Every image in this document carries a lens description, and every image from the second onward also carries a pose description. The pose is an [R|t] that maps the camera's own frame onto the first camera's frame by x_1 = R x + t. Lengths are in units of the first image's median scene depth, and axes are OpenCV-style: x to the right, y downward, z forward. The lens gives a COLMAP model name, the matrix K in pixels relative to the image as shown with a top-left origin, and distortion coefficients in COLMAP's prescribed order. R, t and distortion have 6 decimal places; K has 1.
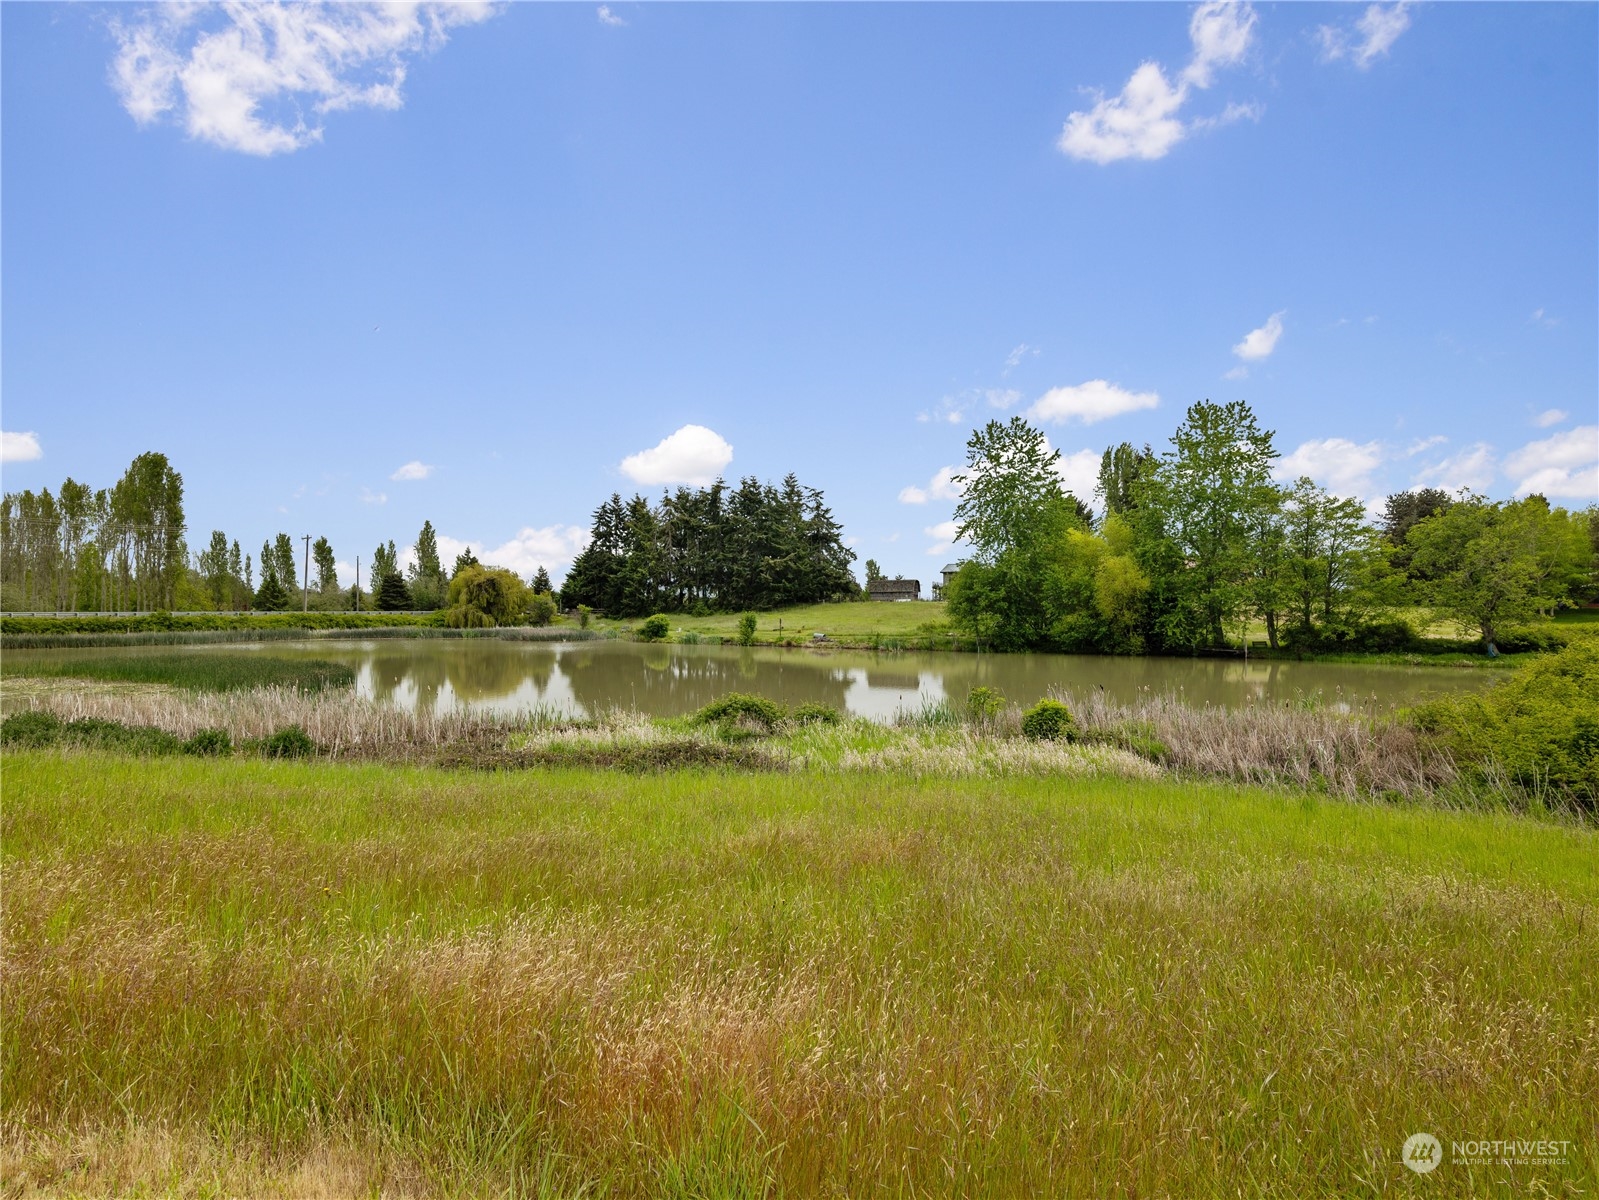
lens RADIAL K [[841.3, 0, 784.6], [0, 841.3, 583.0], [0, 0, 1]] dist [-0.004699, 0.000552]
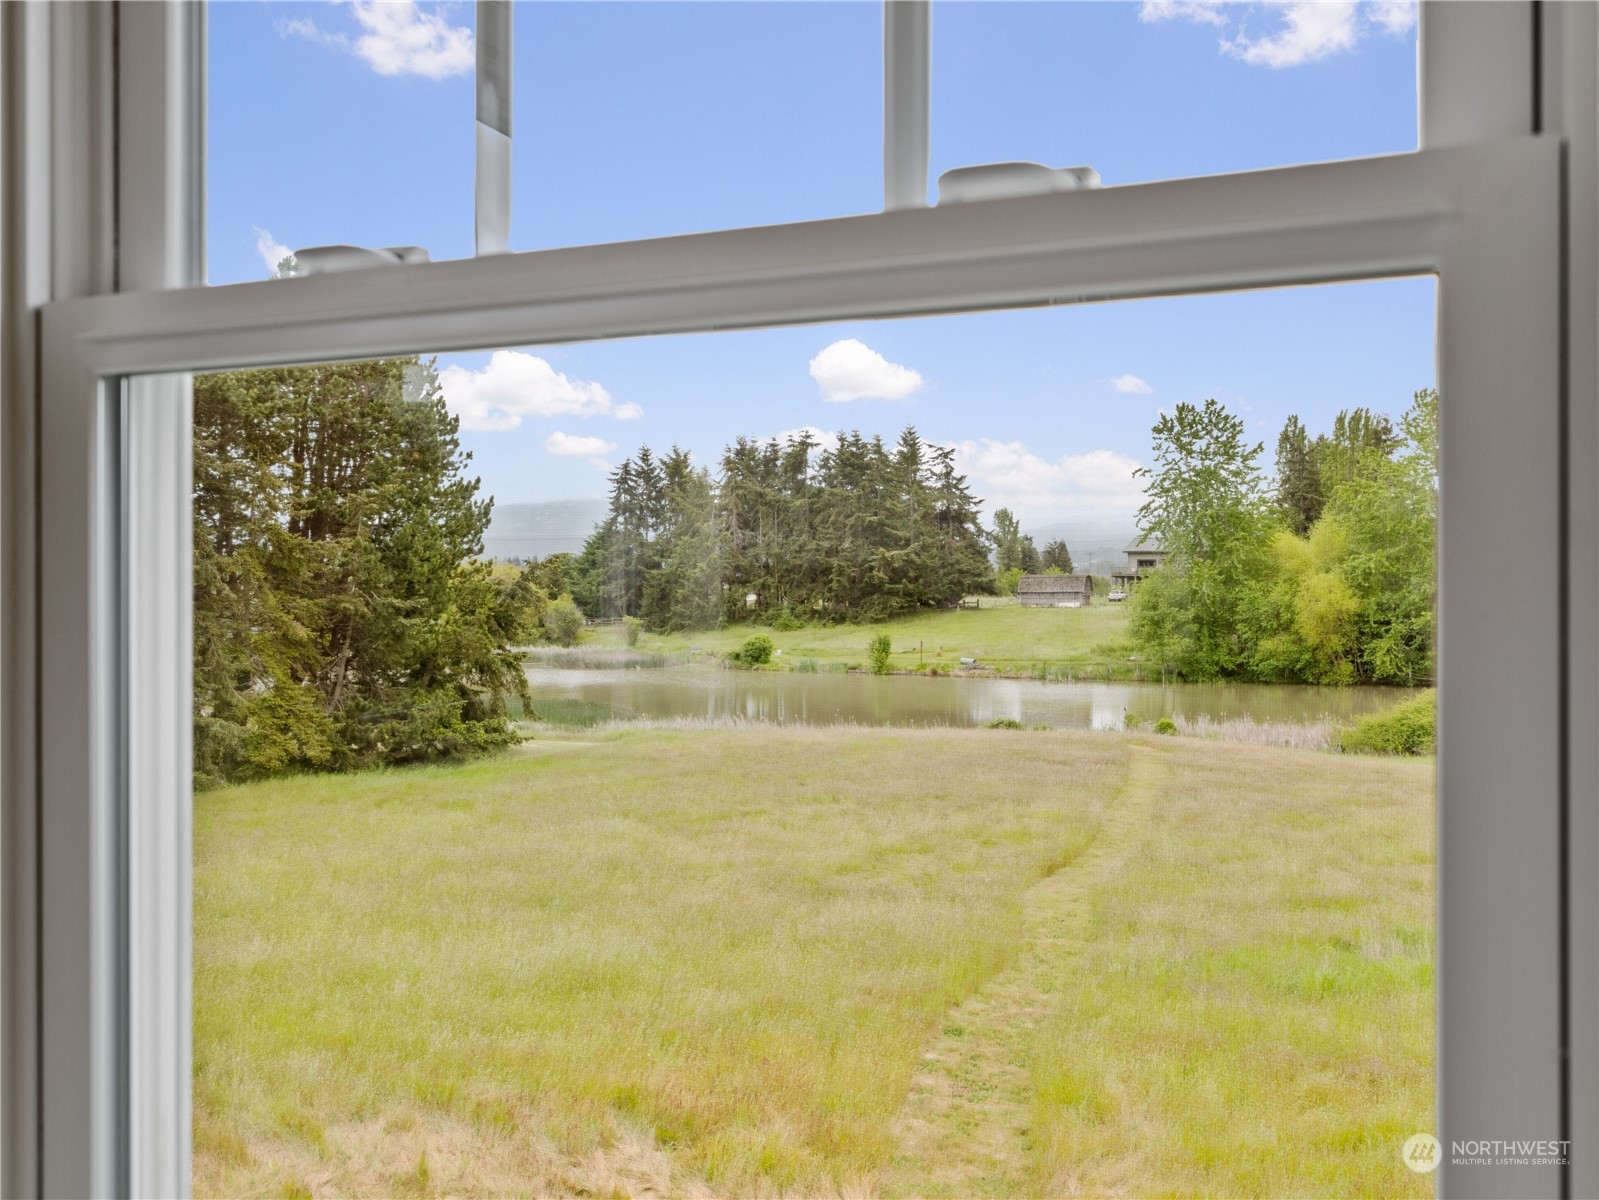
lens RADIAL K [[1757.8, 0, 762.5], [0, 1757.8, 561.4], [0, 0, 1]] dist [0.012890, 0.000000]
pose [[0.999716, -0.004696, -0.023383, -0.122706], [0.005179, 0.999774, 0.020614, -0.072152], [0.023281, -0.020730, 0.999514, -0.719956]]
